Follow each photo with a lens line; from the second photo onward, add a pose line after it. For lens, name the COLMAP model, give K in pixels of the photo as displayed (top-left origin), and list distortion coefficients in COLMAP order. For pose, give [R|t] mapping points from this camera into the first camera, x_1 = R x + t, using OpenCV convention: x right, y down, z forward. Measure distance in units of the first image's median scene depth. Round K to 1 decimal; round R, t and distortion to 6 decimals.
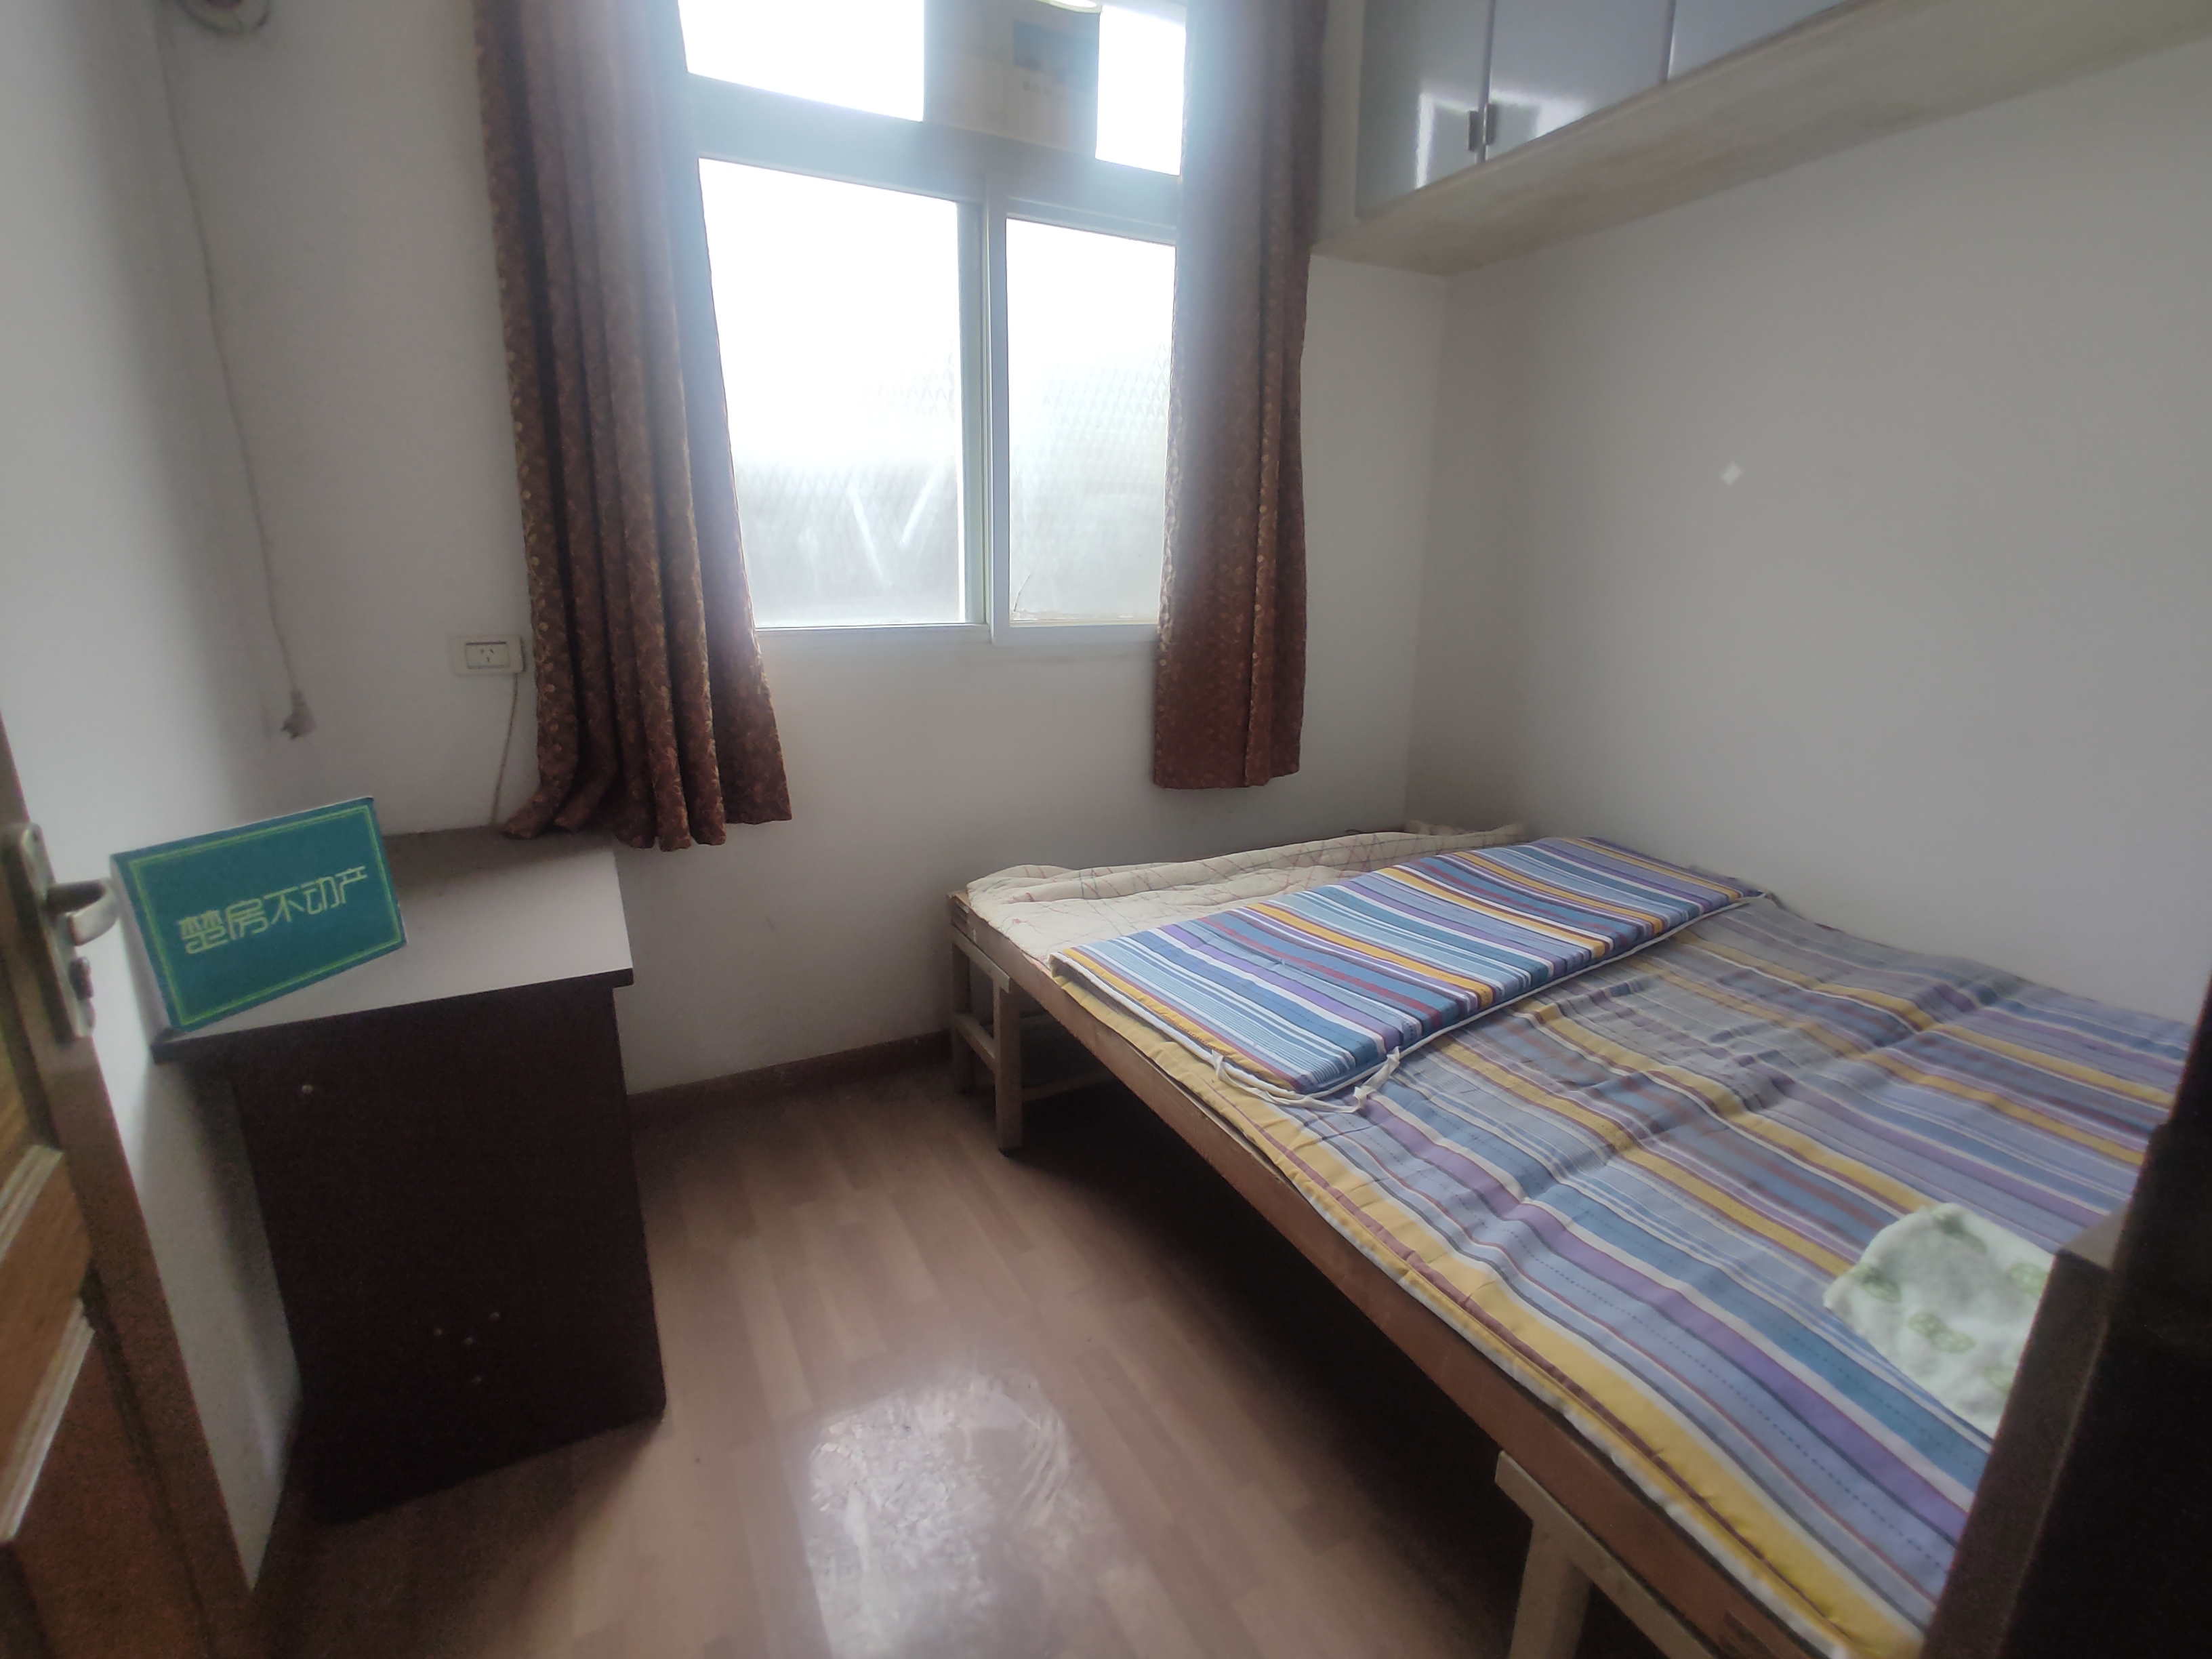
lens RADIAL K [[1000.1, 0, 1095.4], [0, 1000.1, 824.1], [0, 0, 1]] dist [-0.056582, 0.027446]
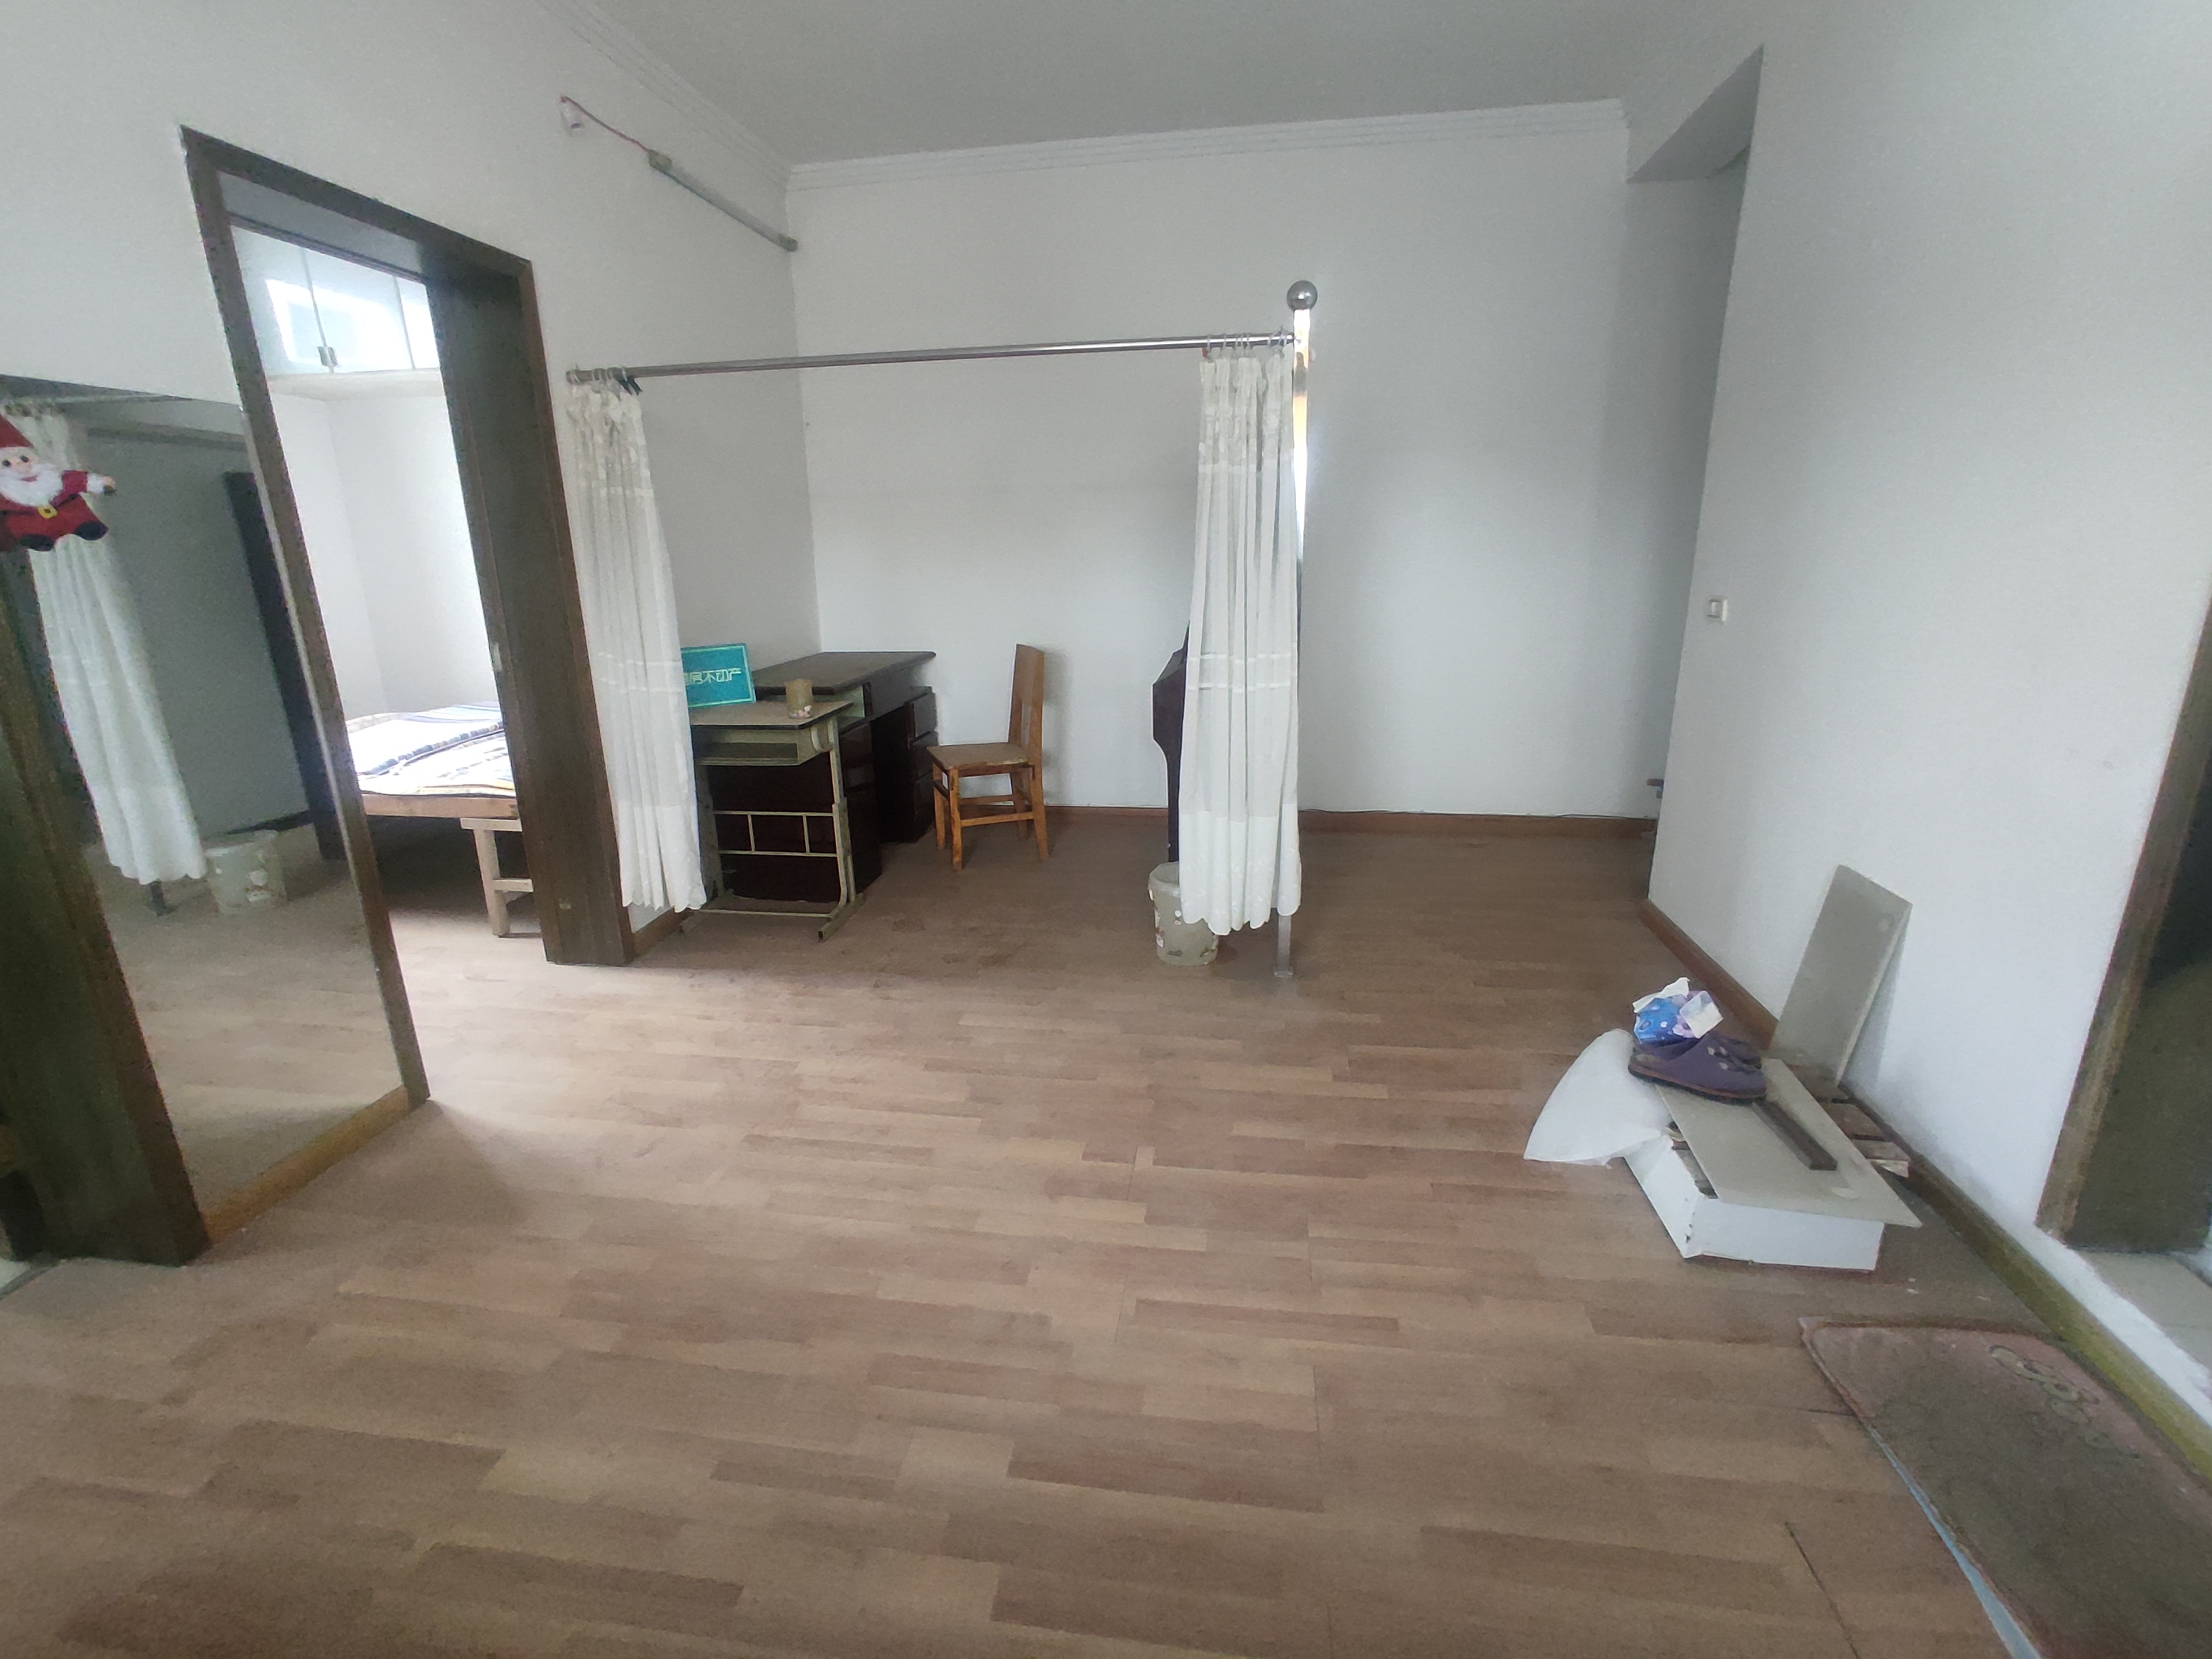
lens RADIAL K [[1000.1, 0, 1095.4], [0, 1000.1, 824.1], [0, 0, 1]] dist [-0.056582, 0.027446]
pose [[0.595395, -0.242101, 0.766089, -0.405871], [0.231197, 0.964815, 0.125219, 0.328971], [-0.769449, 0.102563, 0.630419, -1.301539]]
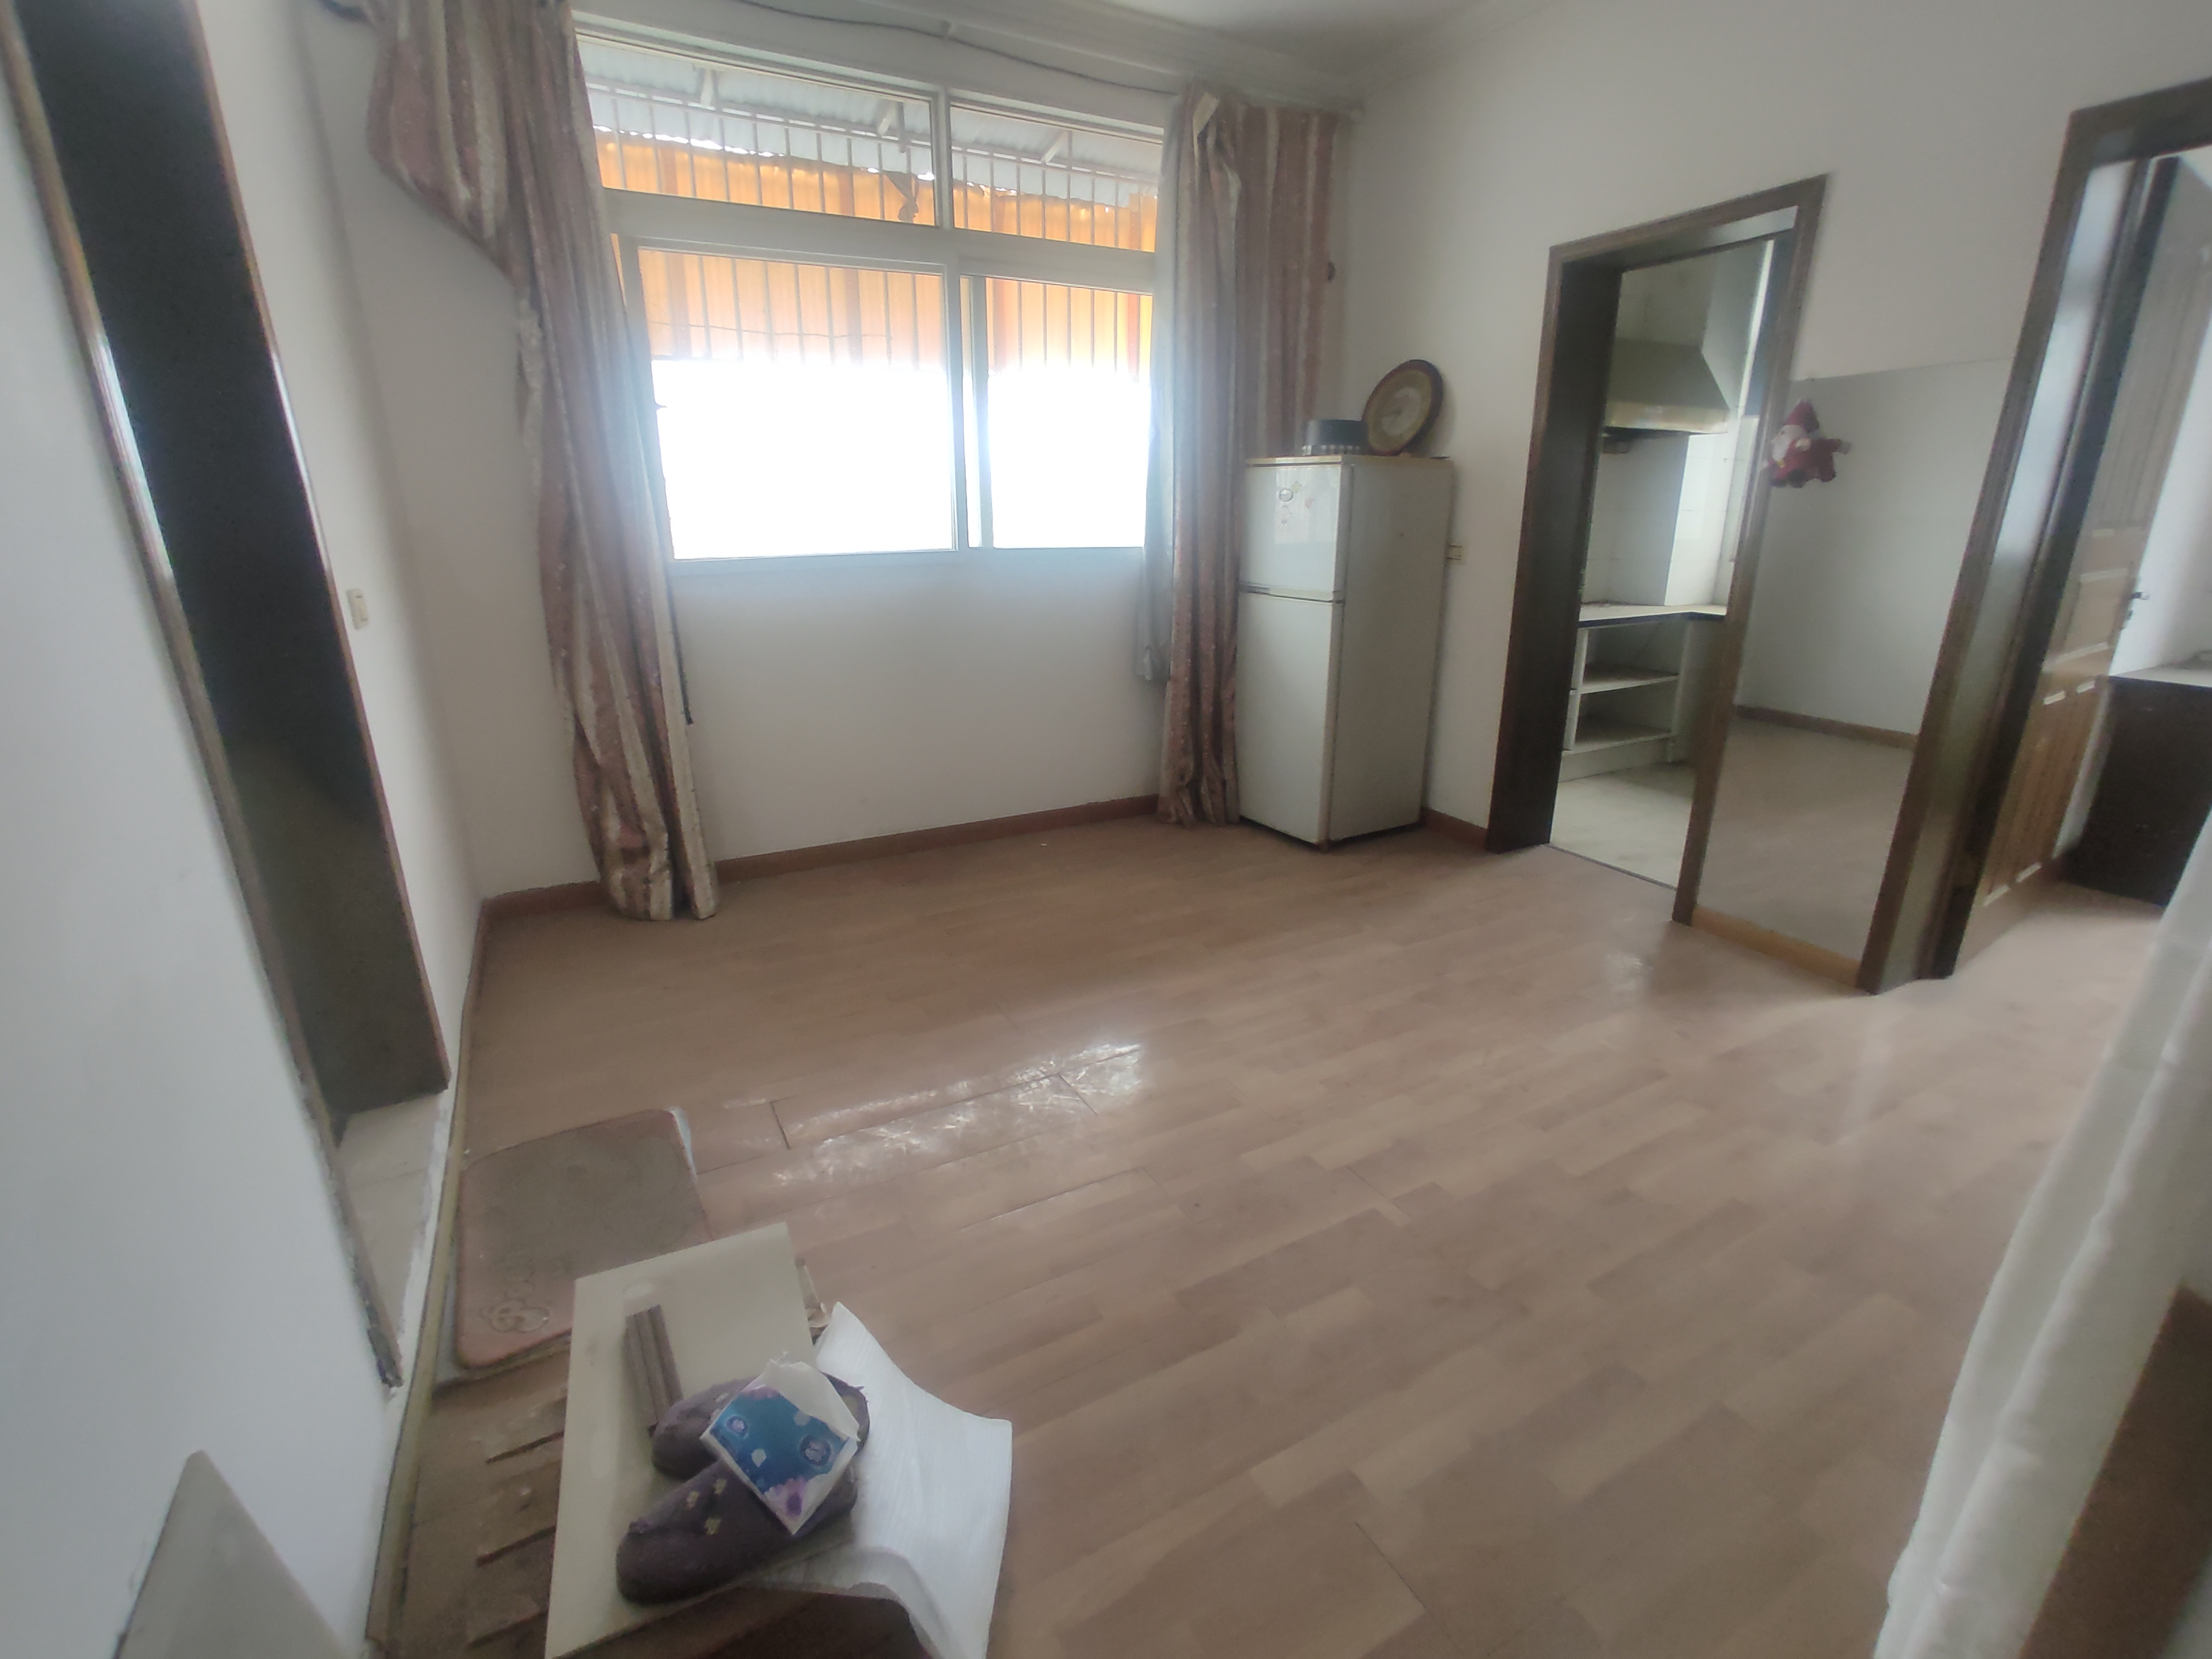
lens RADIAL K [[1000.1, 0, 1095.4], [0, 1000.1, 824.1], [0, 0, 1]] dist [-0.056582, 0.027446]
pose [[0.001506, 0.291890, -0.956451, 1.002791], [-0.255106, 0.924918, 0.281865, 0.301769], [0.966912, 0.243572, 0.075856, -1.074128]]
